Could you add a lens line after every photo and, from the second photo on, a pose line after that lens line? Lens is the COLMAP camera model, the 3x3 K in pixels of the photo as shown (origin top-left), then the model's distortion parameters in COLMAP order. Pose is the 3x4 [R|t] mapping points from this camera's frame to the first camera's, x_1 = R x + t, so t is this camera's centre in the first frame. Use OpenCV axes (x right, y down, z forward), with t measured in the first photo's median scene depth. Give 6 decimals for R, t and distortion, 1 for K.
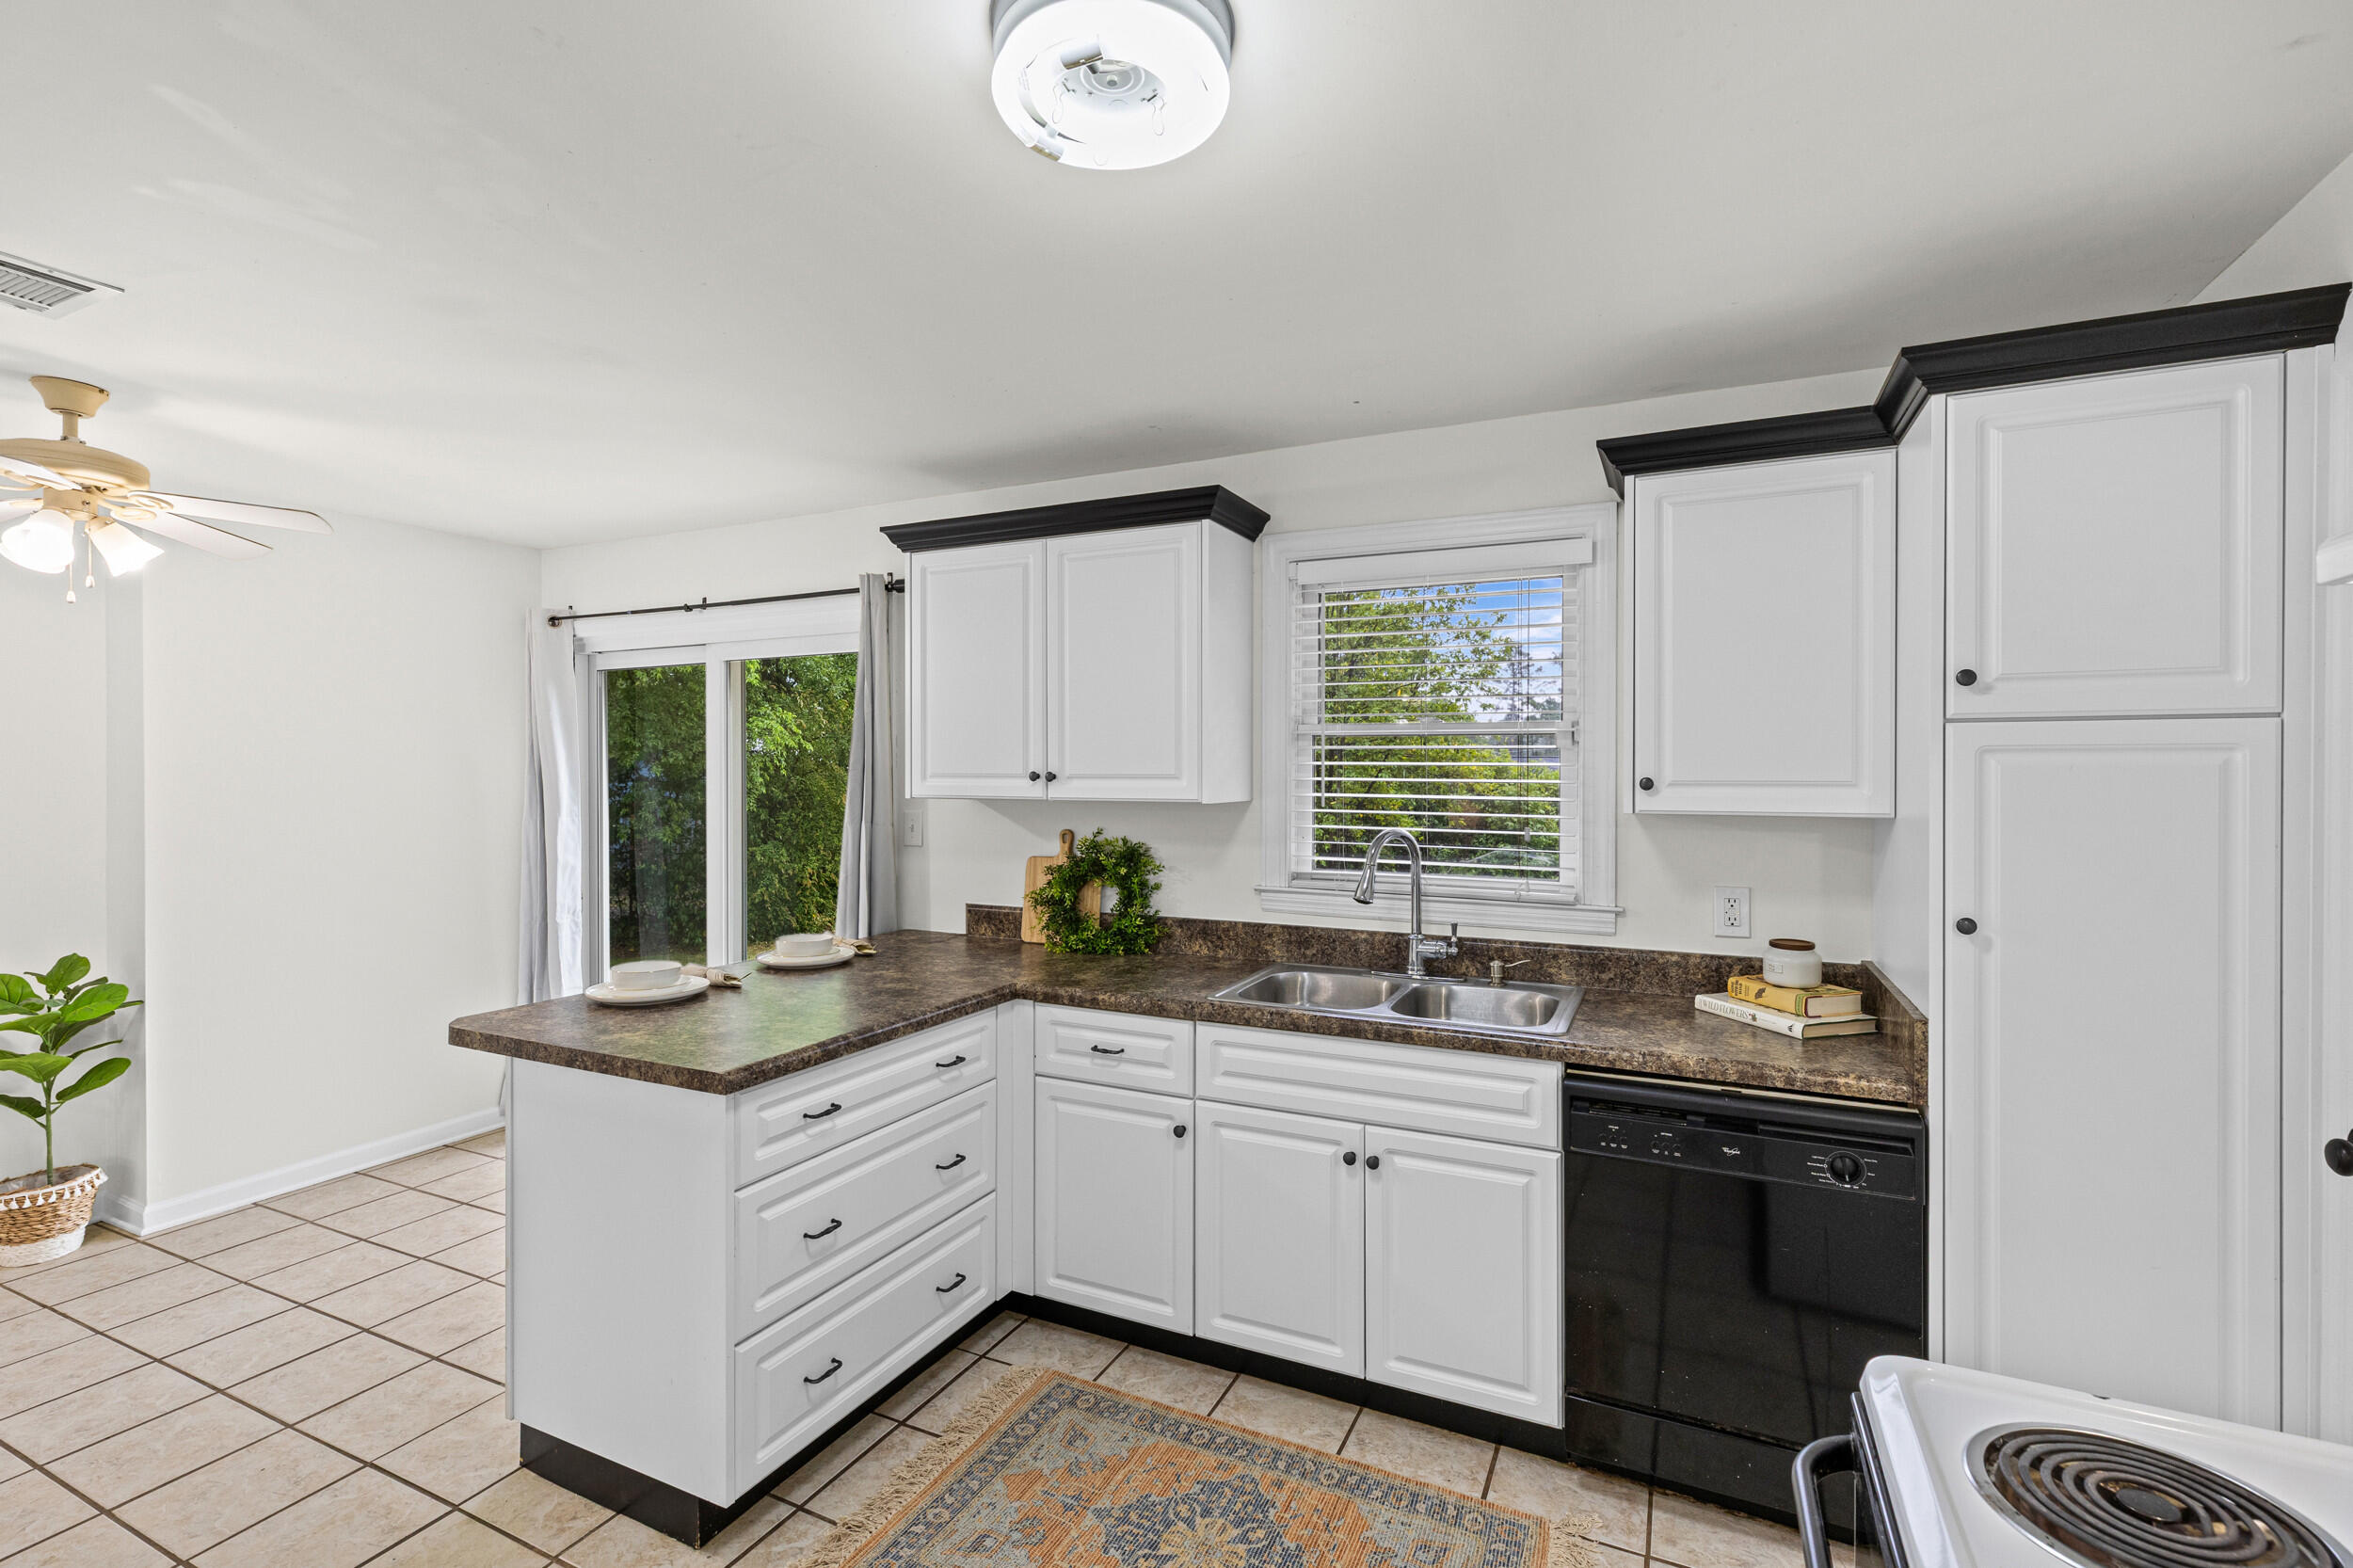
lens RADIAL K [[1059.0, 0, 1169.6], [0, 1059.0, 779.5], [0, 0, 1]] dist [0.003110, -0.000215]
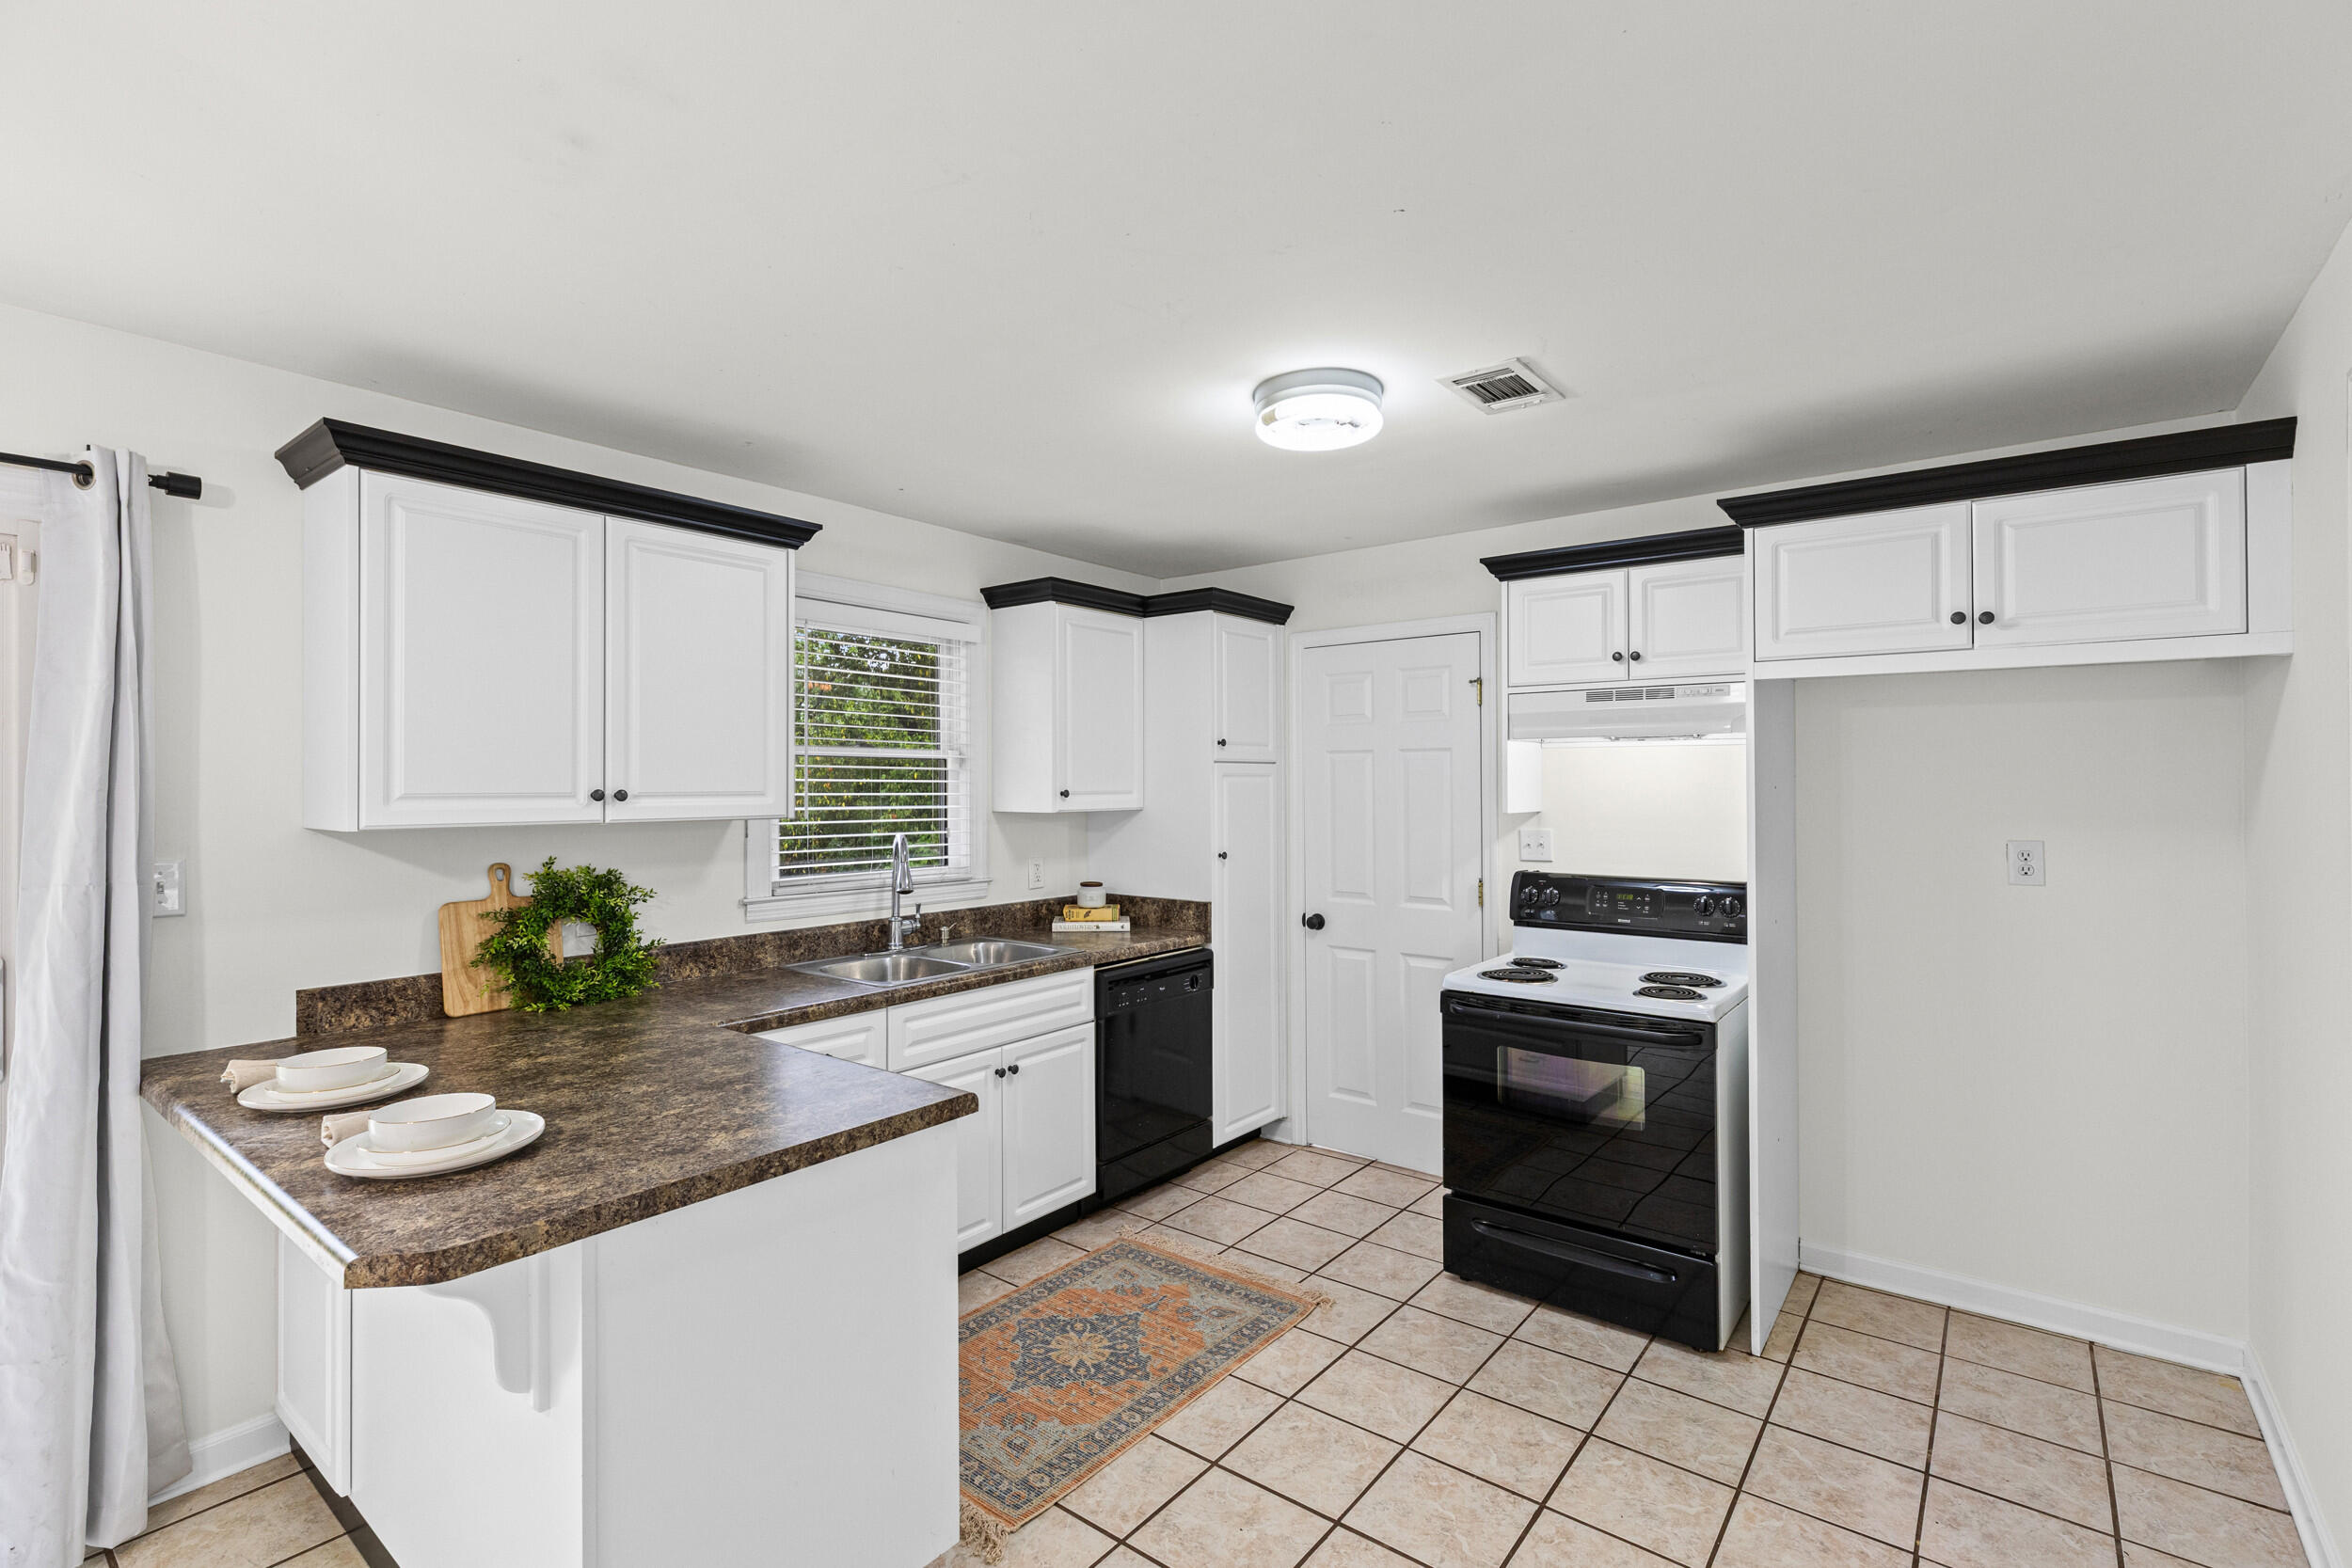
lens RADIAL K [[1058.5, 0, 1182.9], [0, 1058.5, 774.2], [0, 0, 1]] dist [0.003110, -0.000215]
pose [[0.212628, 0.007765, 0.977102, -0.953585], [0.011794, 0.999875, -0.010512, -0.005833], [-0.977062, 0.013759, 0.212510, 0.415261]]
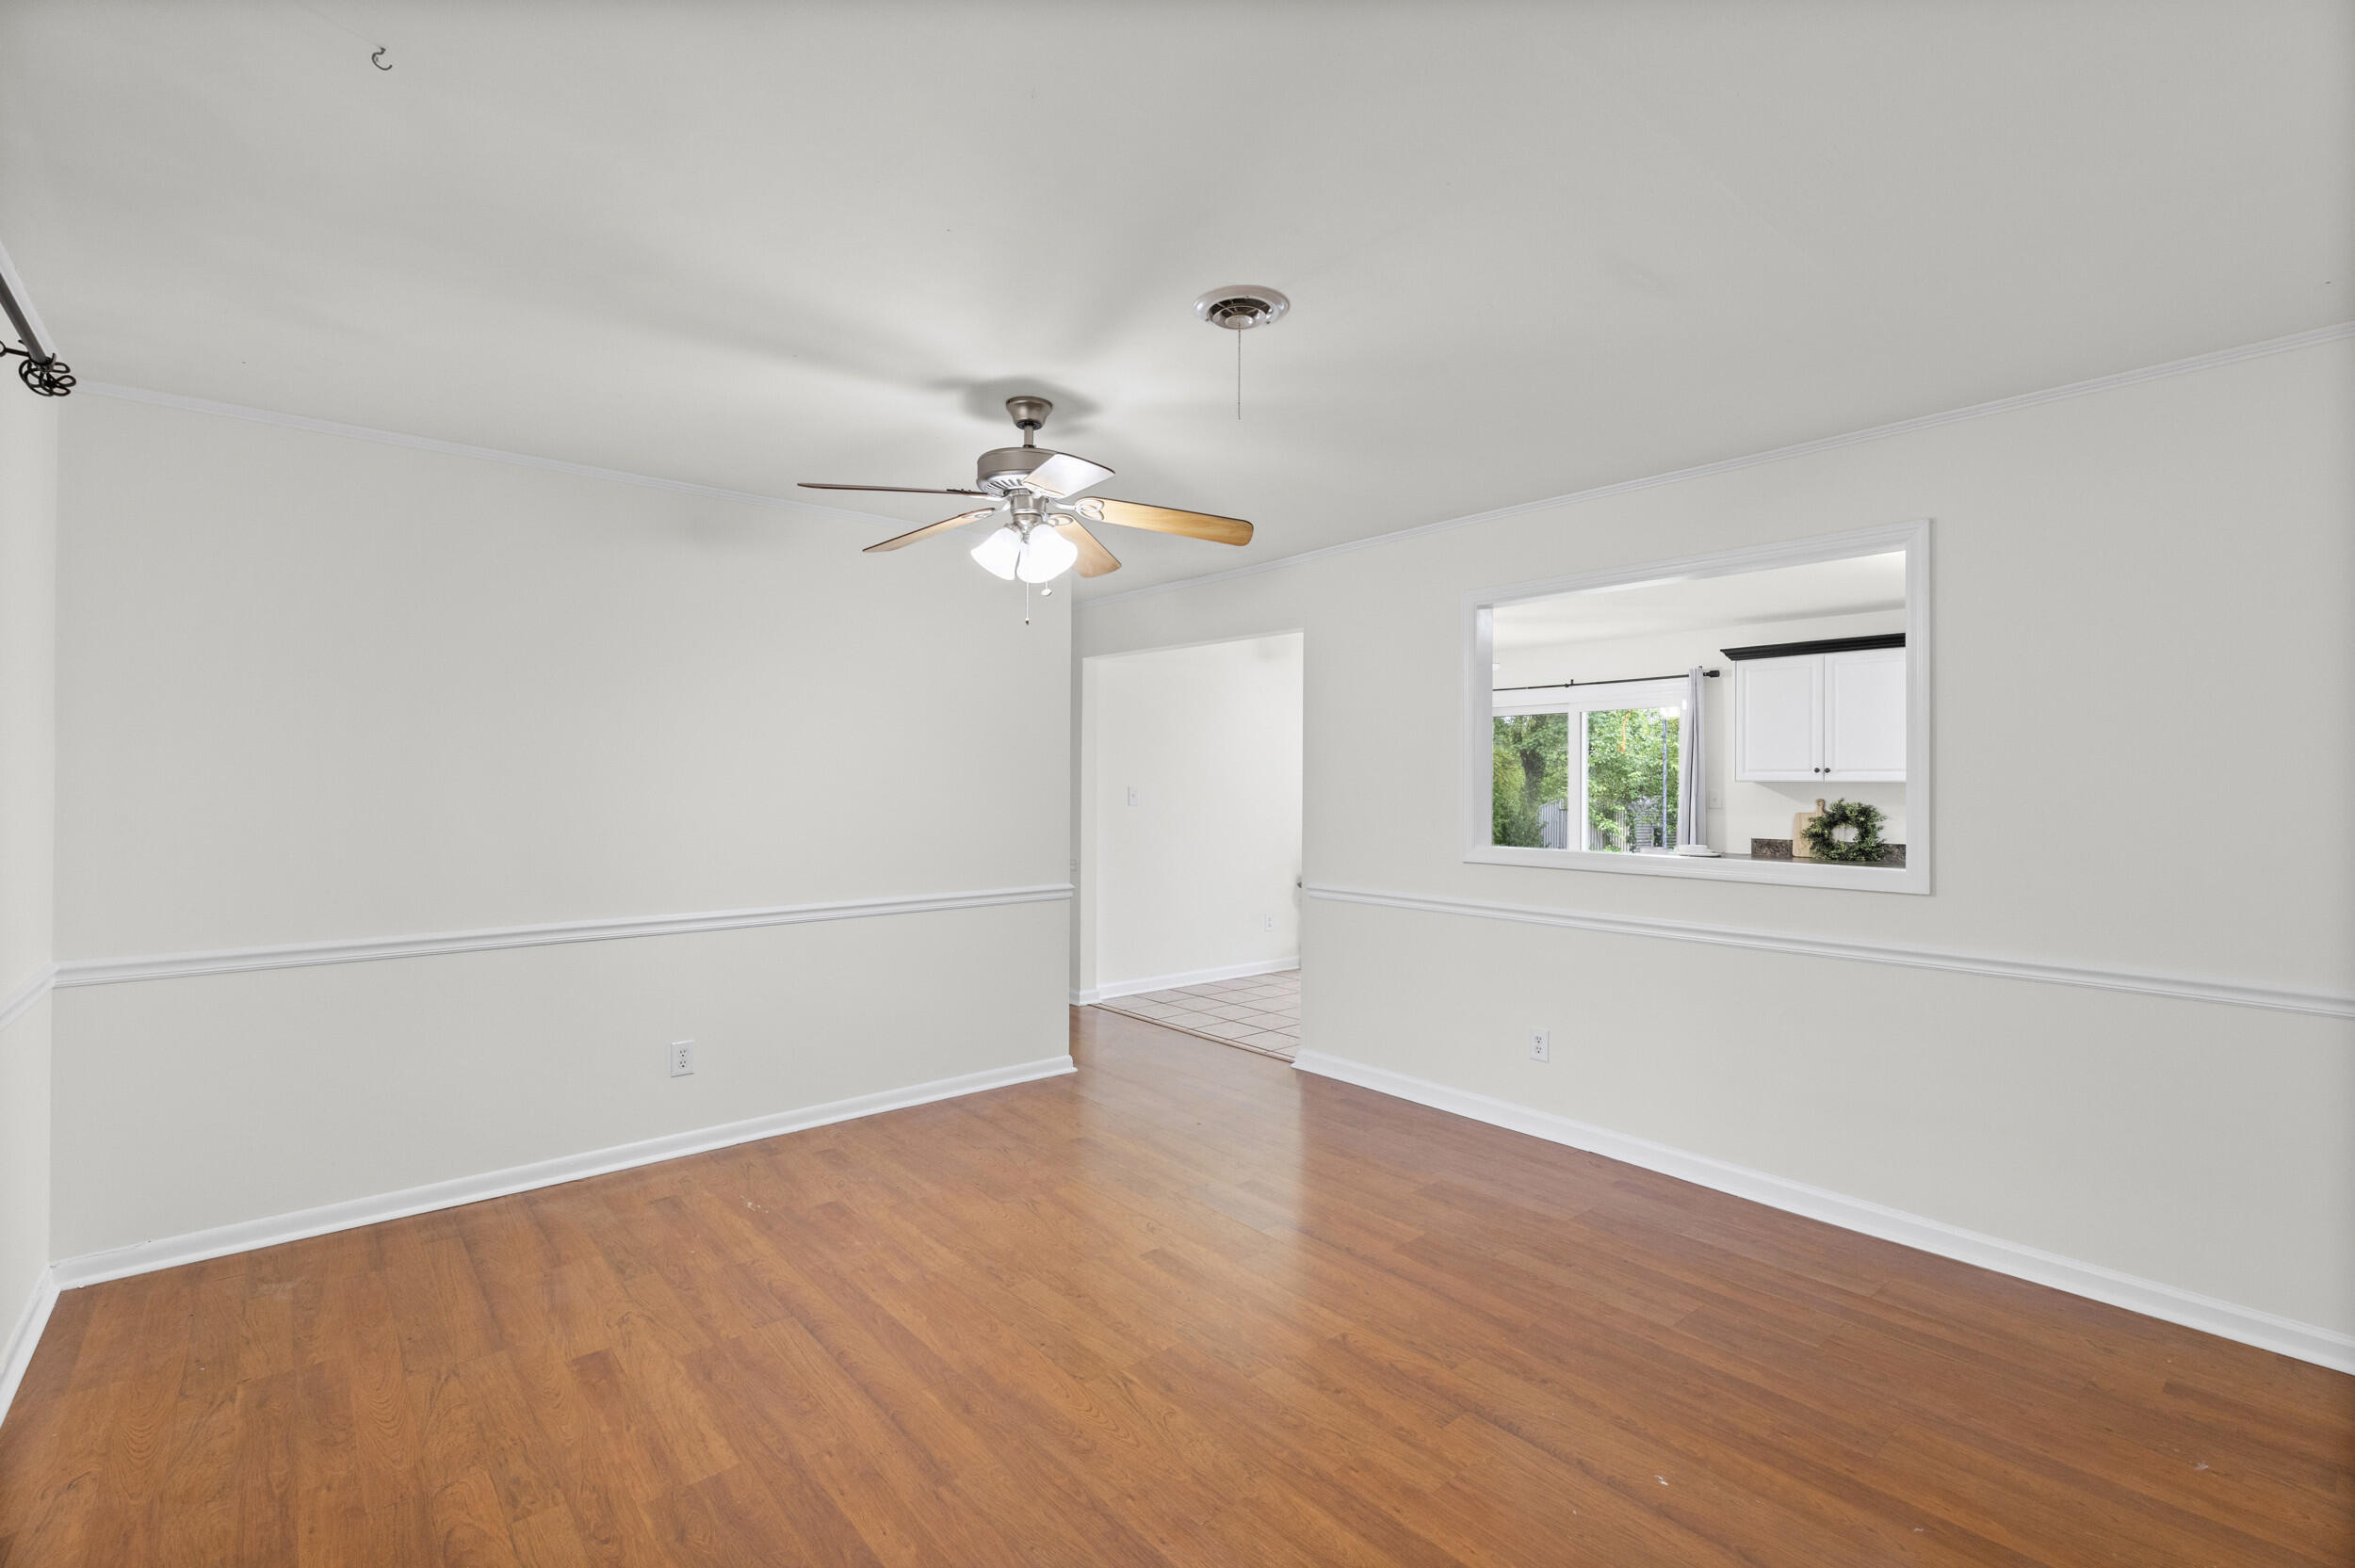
lens RADIAL K [[1059.8, 0, 1163.8], [0, 1059.8, 777.1], [0, 0, 1]] dist [0.003110, -0.000215]
pose [[0.909436, 0.003114, -0.415833, -0.475581], [-0.010251, 0.999836, -0.014932, 0.061077], [0.415718, 0.017843, 0.909318, -1.561084]]
